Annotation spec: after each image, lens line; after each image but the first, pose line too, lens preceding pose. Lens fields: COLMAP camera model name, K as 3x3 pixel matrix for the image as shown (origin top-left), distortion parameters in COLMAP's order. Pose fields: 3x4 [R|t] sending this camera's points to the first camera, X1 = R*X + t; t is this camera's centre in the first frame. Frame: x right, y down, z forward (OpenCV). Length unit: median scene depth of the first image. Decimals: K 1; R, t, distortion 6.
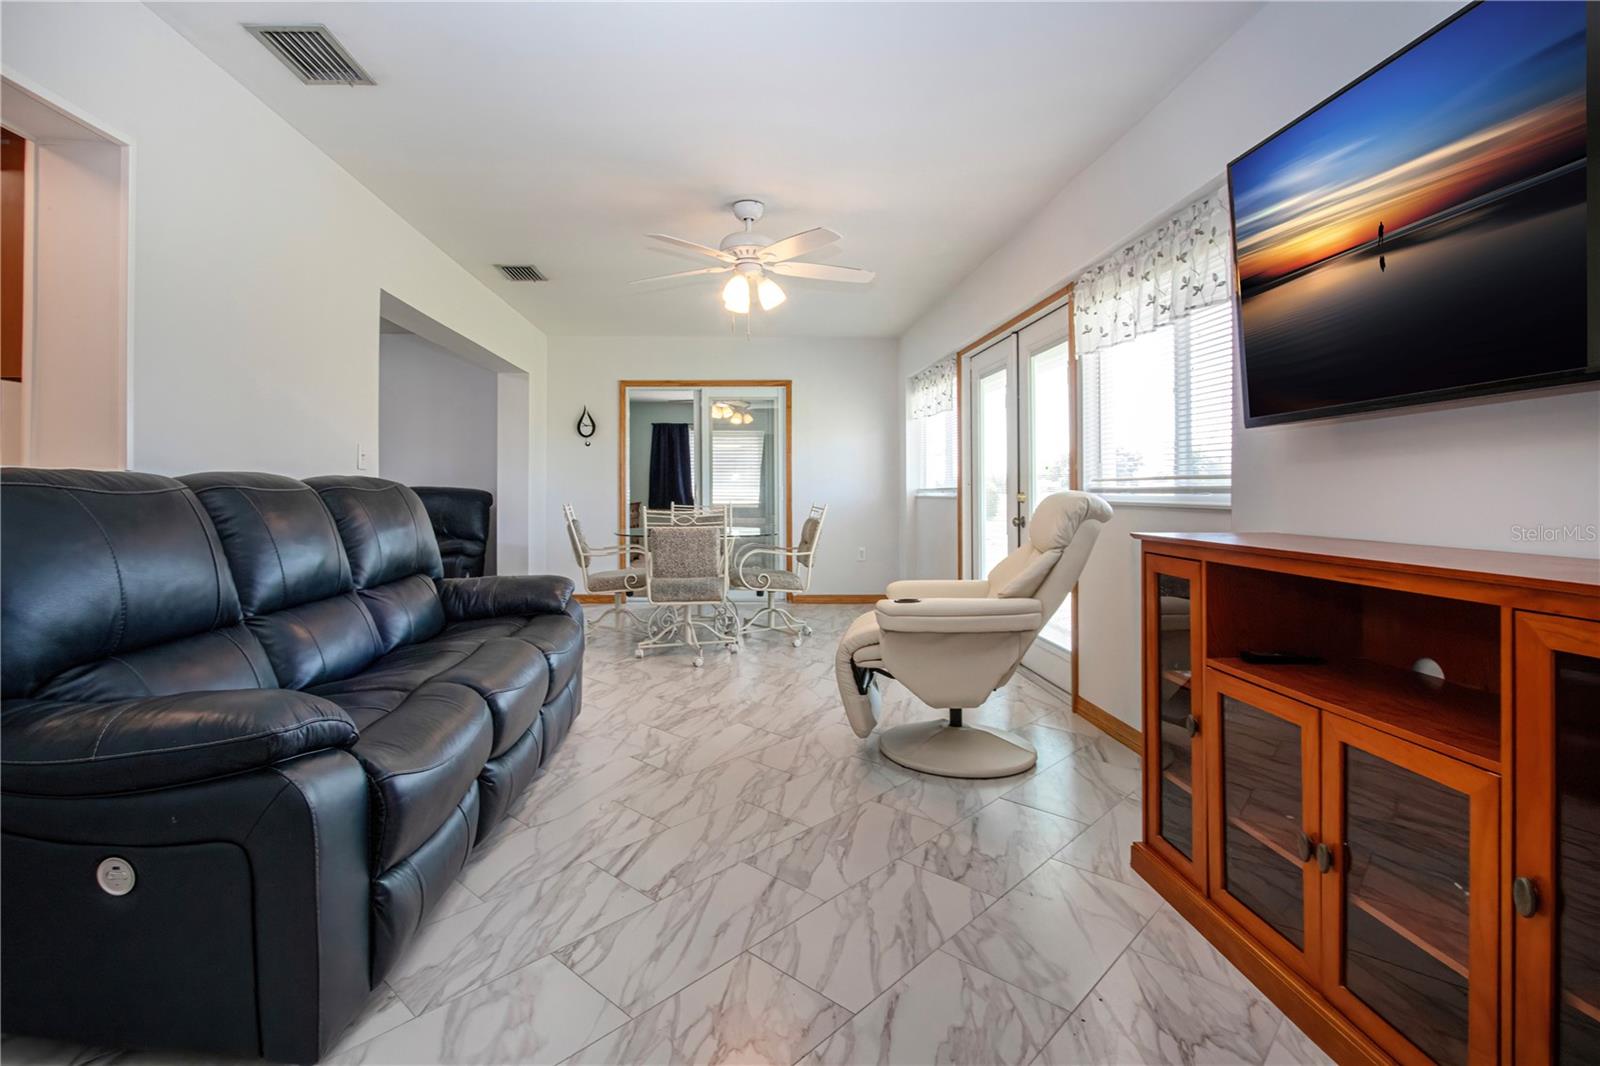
lens RADIAL K [[792.4, 0, 767.2], [0, 792.4, 470.4], [0, 0, 1]] dist [-0.013939, 0.003710]
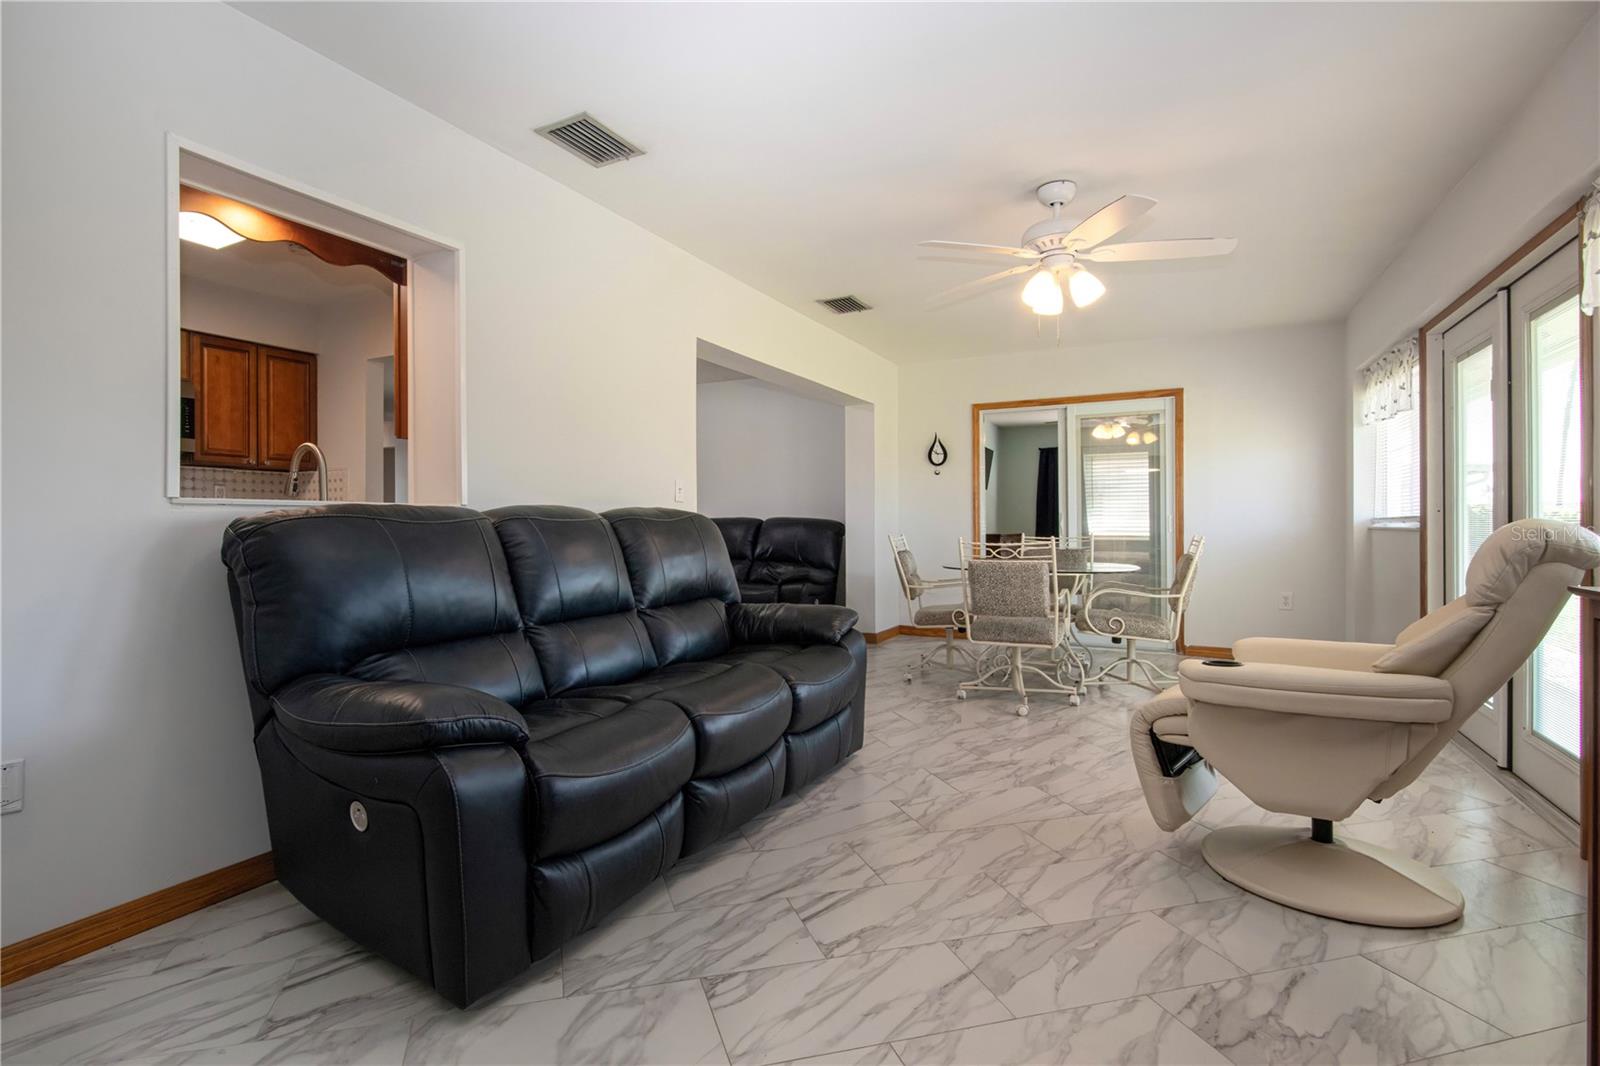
lens RADIAL K [[792.4, 0, 726.5], [0, 792.4, 518.1], [0, 0, 1]] dist [-0.013939, 0.003710]
pose [[0.844692, -0.003619, -0.535241, 0.180584], [0.014871, 0.999750, 0.016709, 0.004893], [0.535047, -0.022074, 0.844534, 0.108733]]
